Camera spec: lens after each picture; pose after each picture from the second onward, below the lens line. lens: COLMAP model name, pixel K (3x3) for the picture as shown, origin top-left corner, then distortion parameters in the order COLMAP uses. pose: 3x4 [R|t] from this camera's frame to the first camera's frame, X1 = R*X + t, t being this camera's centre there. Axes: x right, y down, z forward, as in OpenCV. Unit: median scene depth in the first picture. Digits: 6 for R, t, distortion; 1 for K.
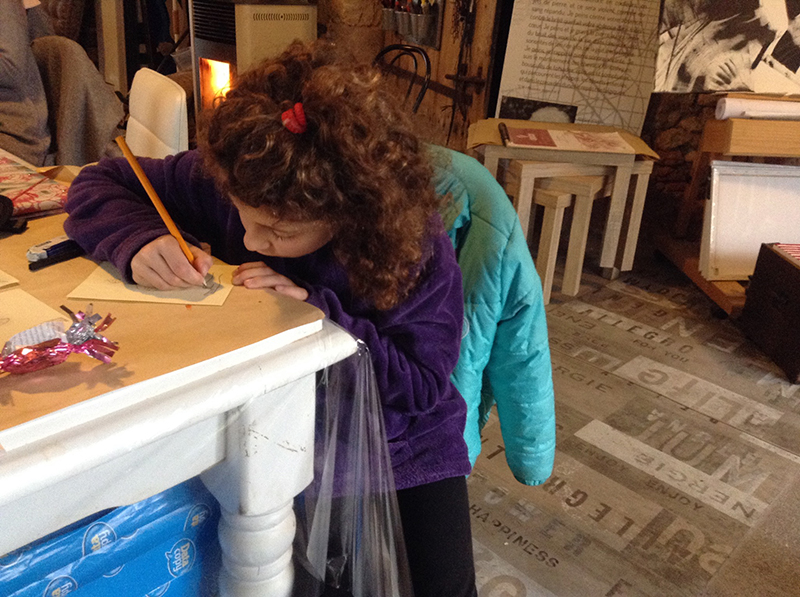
lens RADIAL K [[736.4, 0, 400.0], [0, 736.4, 298.5], [0, 0, 1]] dist [0.076540, -0.117695]
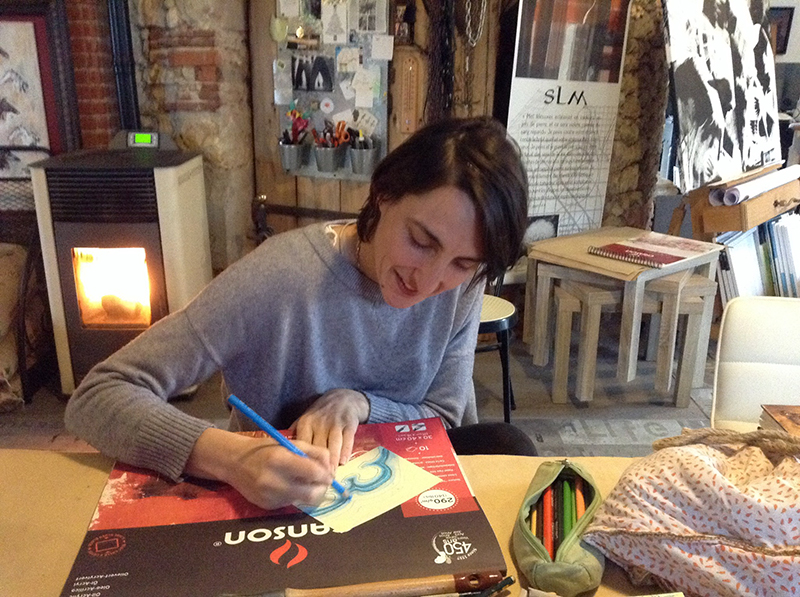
lens RADIAL K [[736.4, 0, 400.0], [0, 736.4, 298.5], [0, 0, 1]] dist [0.076540, -0.117695]
pose [[0.729889, -0.263722, 0.630645, -0.624155], [0.317127, 0.947928, 0.029370, -0.254992], [-0.605552, 0.178558, 0.775515, 0.361523]]
